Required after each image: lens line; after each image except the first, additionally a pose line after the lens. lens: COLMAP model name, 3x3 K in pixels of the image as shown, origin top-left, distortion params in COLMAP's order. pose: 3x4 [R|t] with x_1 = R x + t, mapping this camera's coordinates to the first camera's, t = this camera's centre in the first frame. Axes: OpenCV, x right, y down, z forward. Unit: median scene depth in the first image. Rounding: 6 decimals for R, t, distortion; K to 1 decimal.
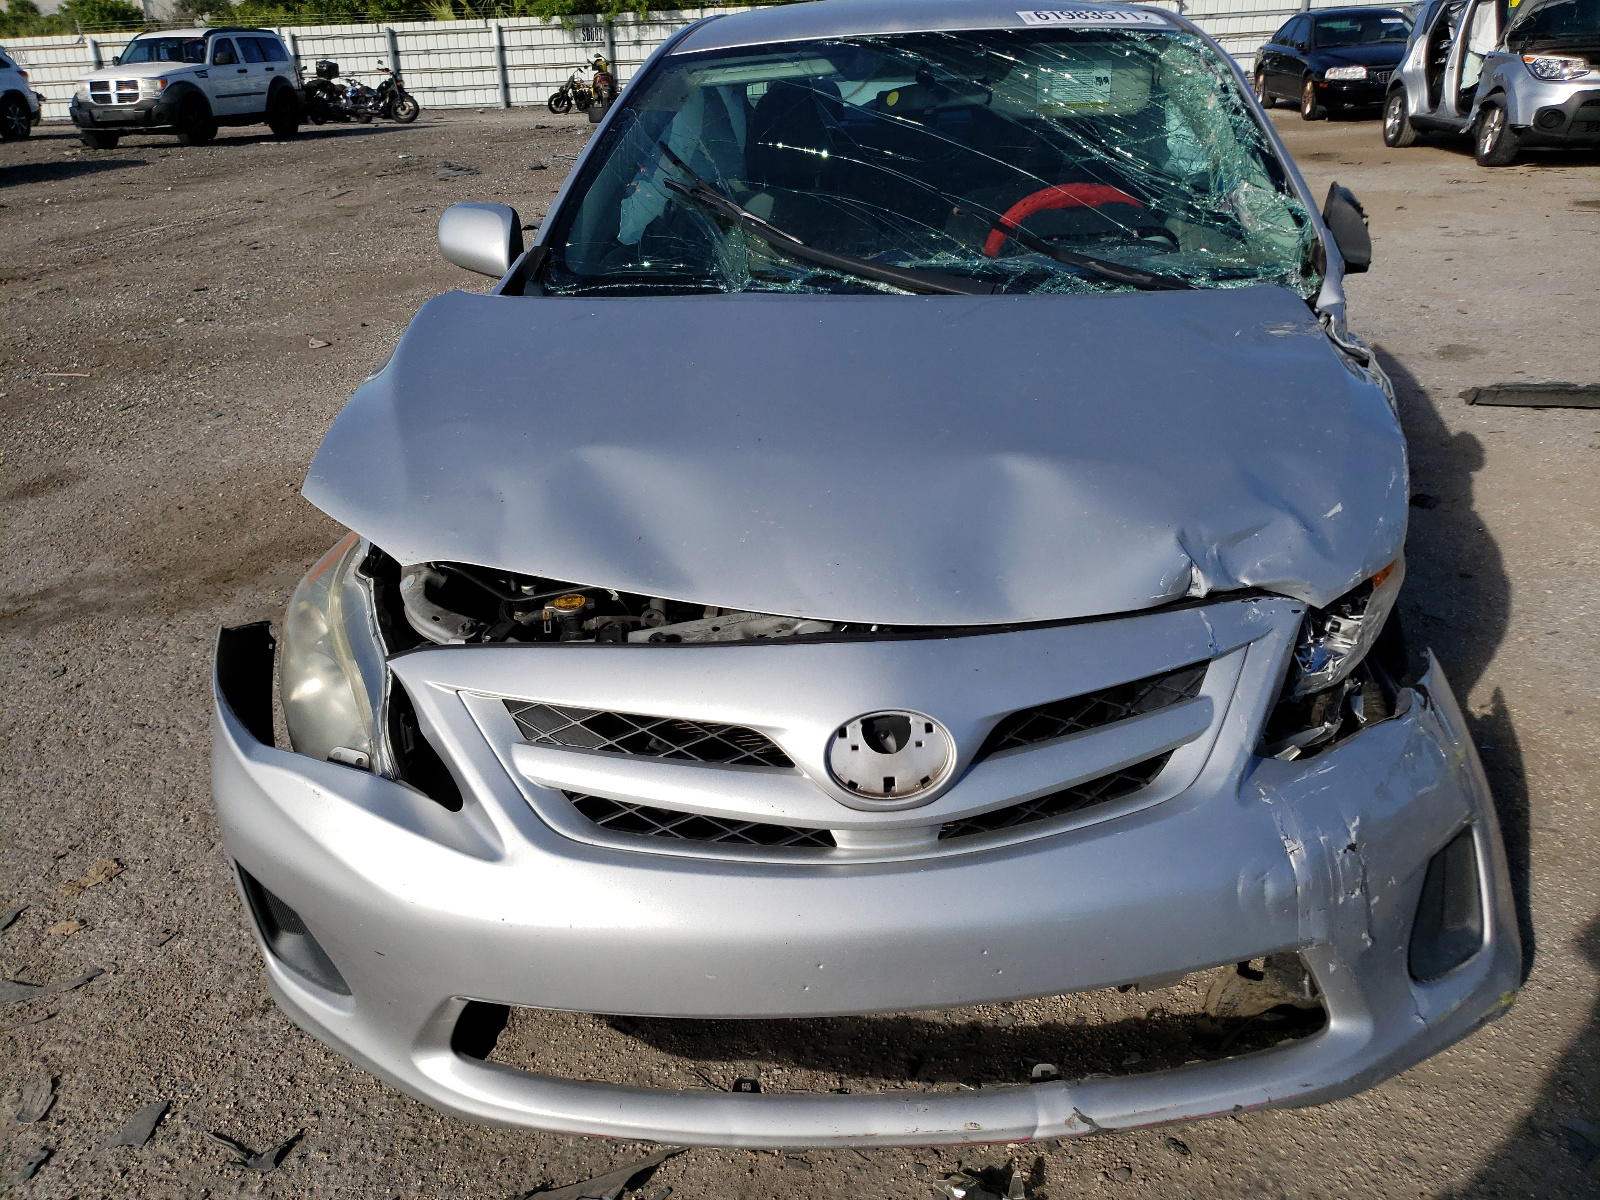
lens RADIAL K [[1217.6, 0, 807.9], [0, 1217.6, 603.3], [0, 0, 1]] dist [-0.005467, -0.012195]
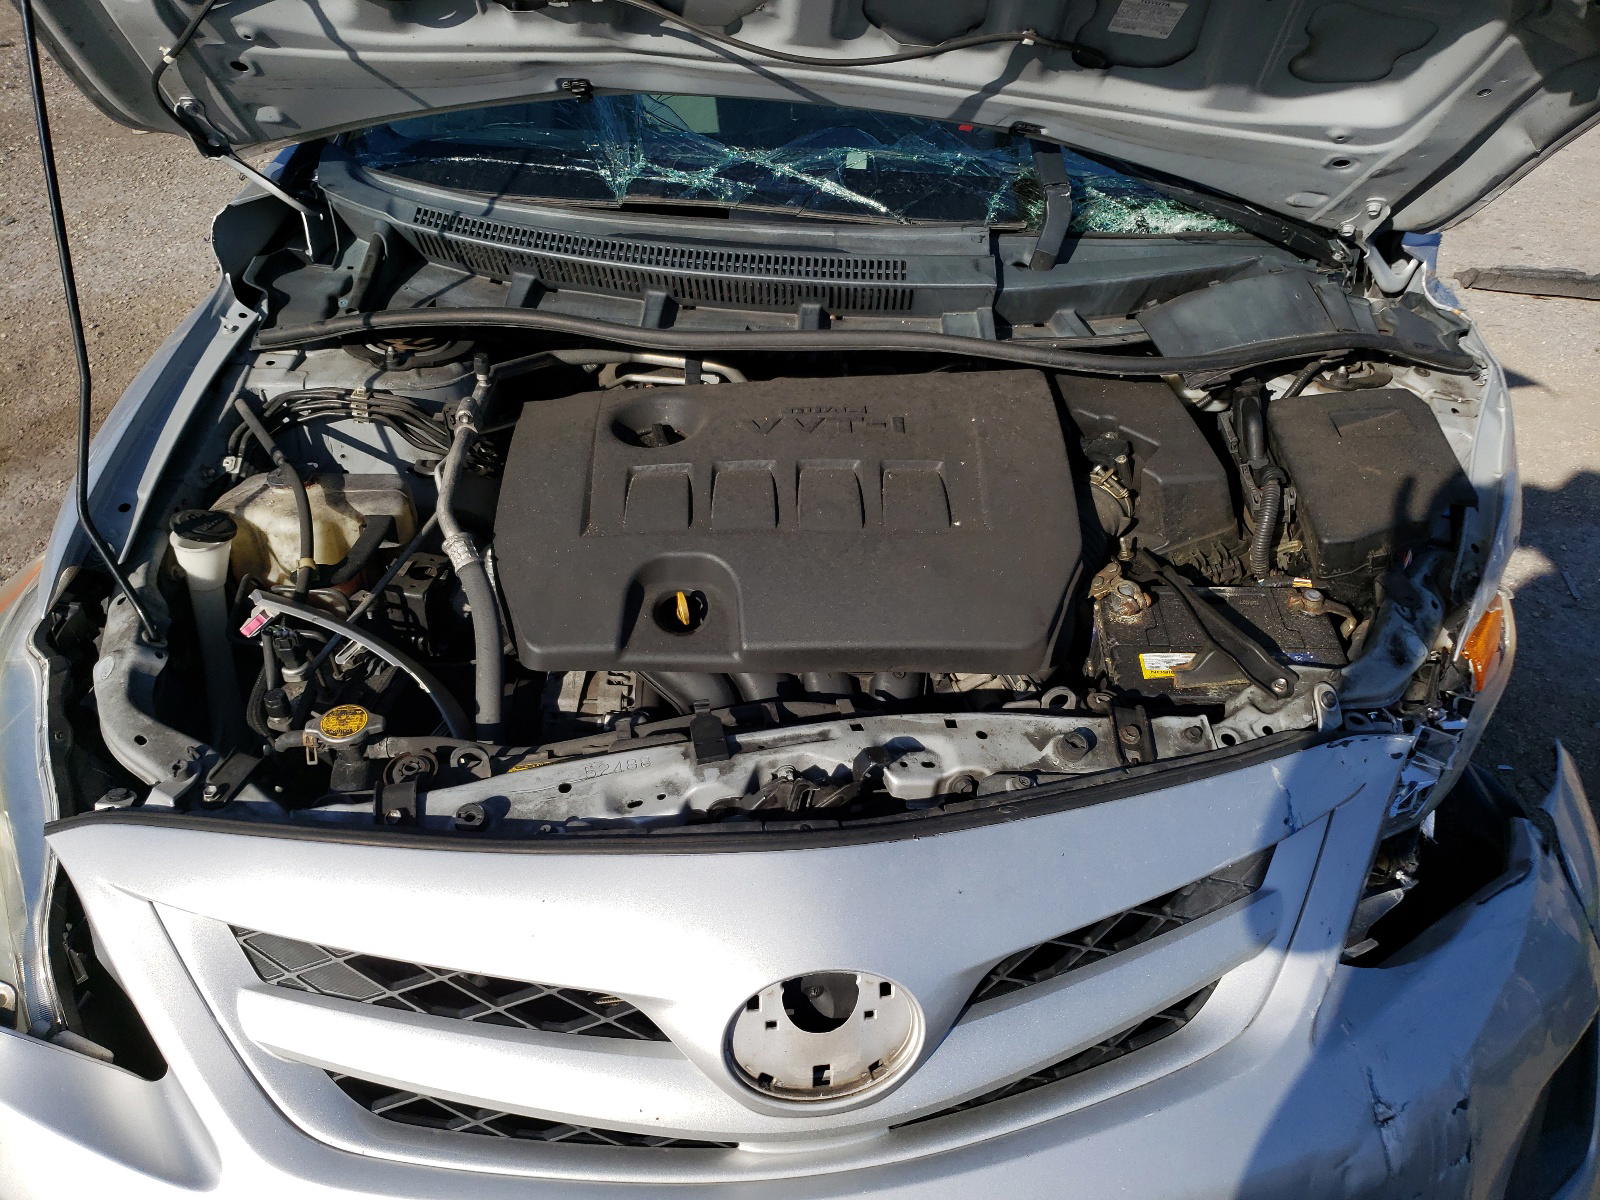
lens RADIAL K [[1217.6, 0, 783.6], [0, 1217.6, 594.6], [0, 0, 1]] dist [-0.005467, -0.012195]
pose [[0.997585, 0.032276, 0.061499, -0.001746], [-0.041596, 0.986741, 0.156879, -0.203388], [-0.055620, -0.159058, 0.985701, 0.387475]]
